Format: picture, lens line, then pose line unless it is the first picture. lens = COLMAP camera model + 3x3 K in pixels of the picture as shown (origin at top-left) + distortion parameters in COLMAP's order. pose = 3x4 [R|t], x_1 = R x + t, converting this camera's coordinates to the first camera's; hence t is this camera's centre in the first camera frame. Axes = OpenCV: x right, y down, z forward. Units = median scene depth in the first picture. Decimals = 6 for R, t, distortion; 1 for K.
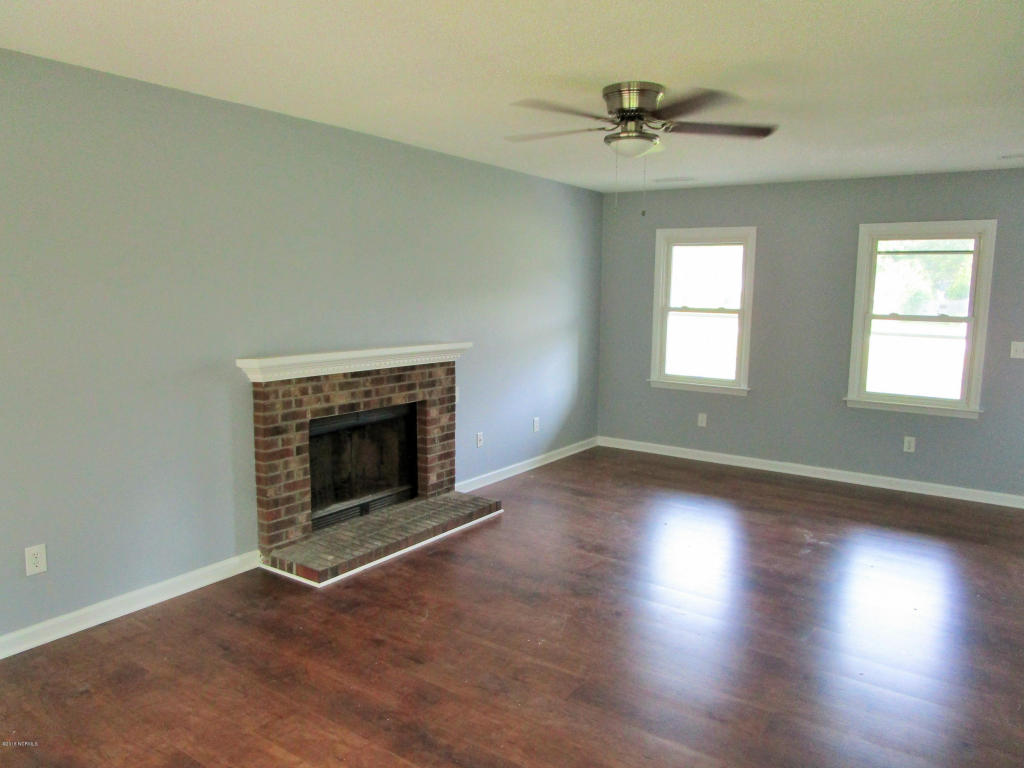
lens RADIAL K [[729.4, 0, 514.6], [0, 729.4, 382.9], [0, 0, 1]] dist [-0.023454, 0.001989]
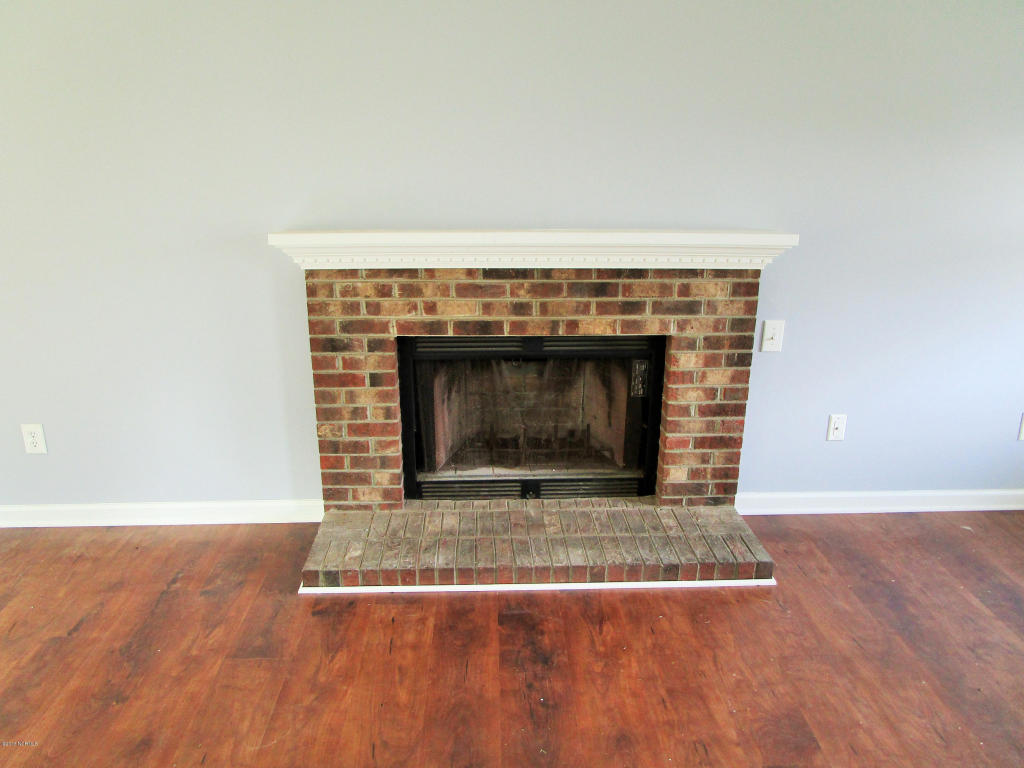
lens RADIAL K [[729.4, 0, 509.4], [0, 729.4, 383.2], [0, 0, 1]] dist [-0.023454, 0.001989]
pose [[0.595676, 0.242707, -0.765678, 0.251841], [-0.097400, 0.968047, 0.231080, -0.061114], [0.797297, -0.063071, 0.600282, 0.637989]]
